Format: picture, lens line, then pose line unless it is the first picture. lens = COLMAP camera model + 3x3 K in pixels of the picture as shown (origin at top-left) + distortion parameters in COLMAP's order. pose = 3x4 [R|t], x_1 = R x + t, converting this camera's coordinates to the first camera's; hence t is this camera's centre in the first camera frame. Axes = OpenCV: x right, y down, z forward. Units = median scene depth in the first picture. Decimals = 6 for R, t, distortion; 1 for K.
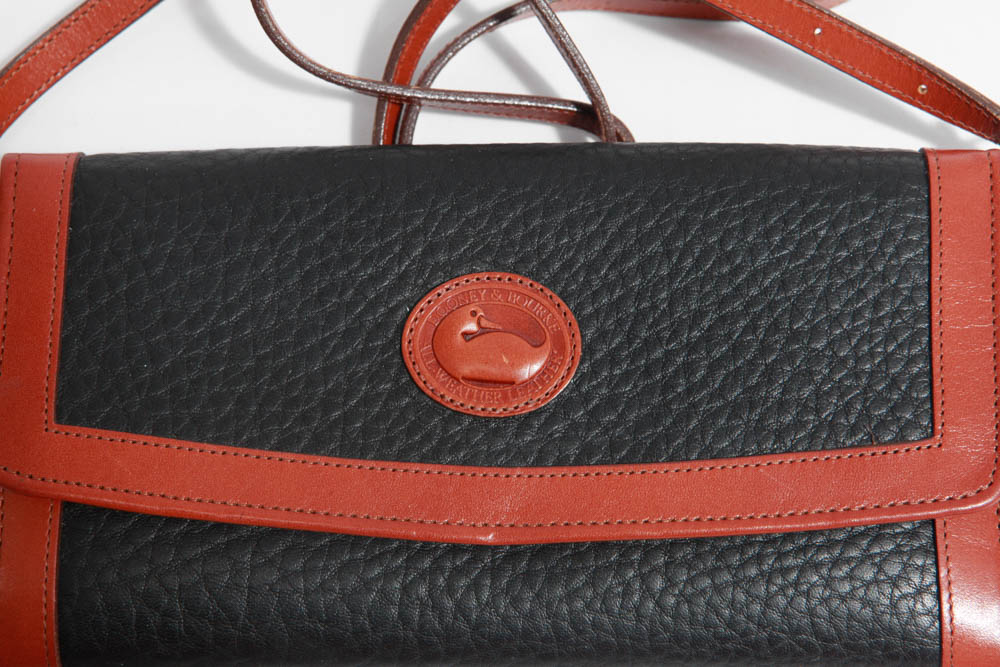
lens RADIAL K [[2130.4, 0, 500.0], [0, 2130.4, 333.5], [0, 0, 1]] dist [0.476495, 0.039559]
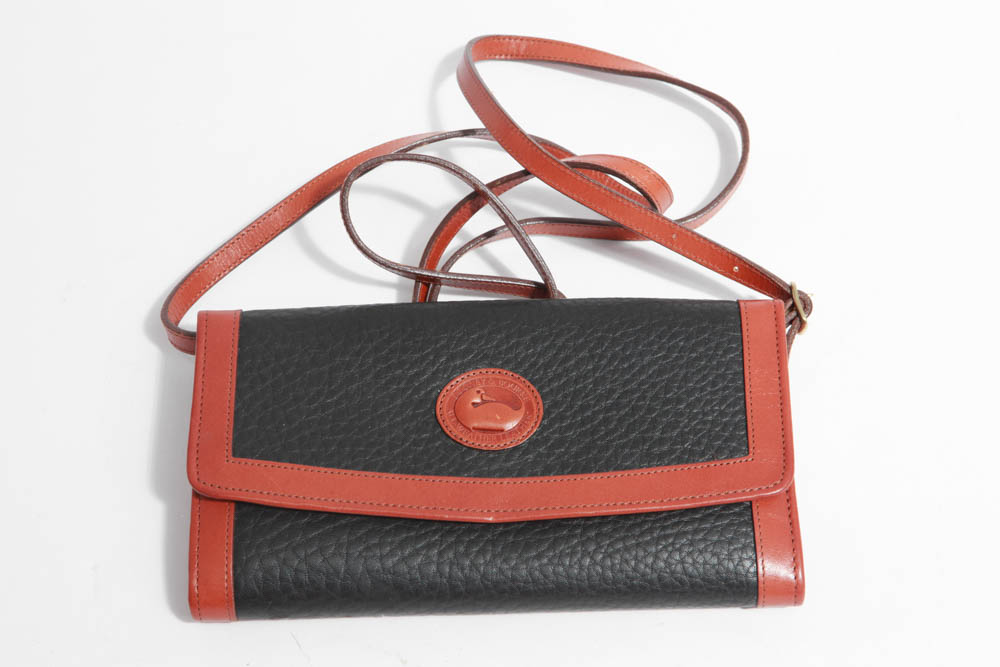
lens RADIAL K [[2130.4, 0, 500.0], [0, 2130.4, 333.5], [0, 0, 1]] dist [0.476495, 0.039559]
pose [[0.998935, -0.009250, 0.045207, -0.070654], [0.018572, 0.977445, -0.210374, 0.298852], [-0.042242, 0.210989, 0.976575, -0.650870]]
